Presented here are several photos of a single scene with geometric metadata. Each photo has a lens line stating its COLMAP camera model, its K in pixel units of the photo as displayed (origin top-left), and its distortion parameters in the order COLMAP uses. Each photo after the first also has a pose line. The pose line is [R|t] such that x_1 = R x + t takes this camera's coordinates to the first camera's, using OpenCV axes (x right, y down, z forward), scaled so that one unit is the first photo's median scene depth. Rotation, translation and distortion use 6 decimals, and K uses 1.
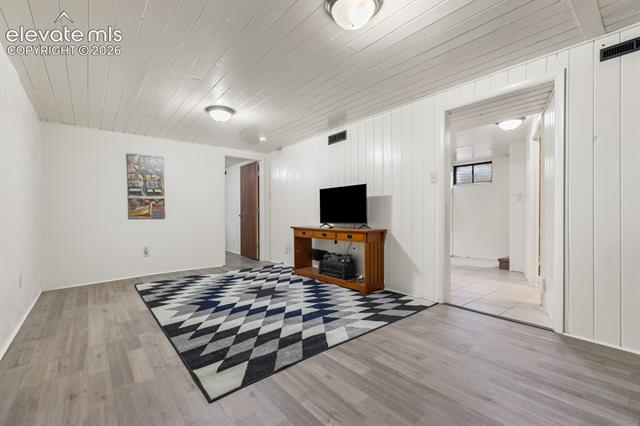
lens RADIAL K [[277.9, 0, 316.8], [0, 277.9, 214.8], [0, 0, 1]] dist [-0.001161, 0.000390]
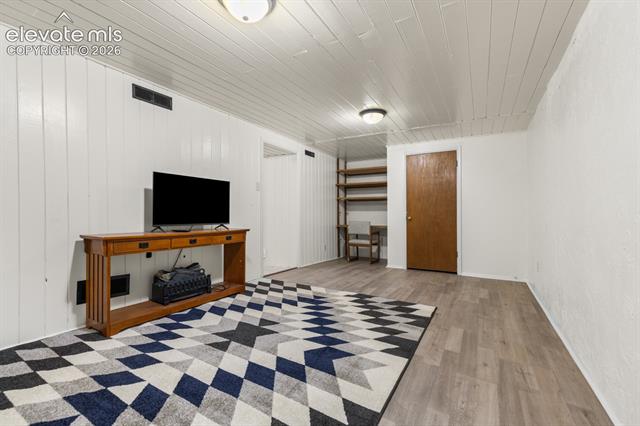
lens RADIAL K [[277.9, 0, 316.8], [0, 277.9, 214.8], [0, 0, 1]] dist [-0.001161, 0.000390]
pose [[-0.334212, 0.002485, 0.942495, -0.879291], [-0.005551, 0.999974, -0.004605, 0.005392], [-0.942481, -0.006771, -0.334190, 1.100869]]
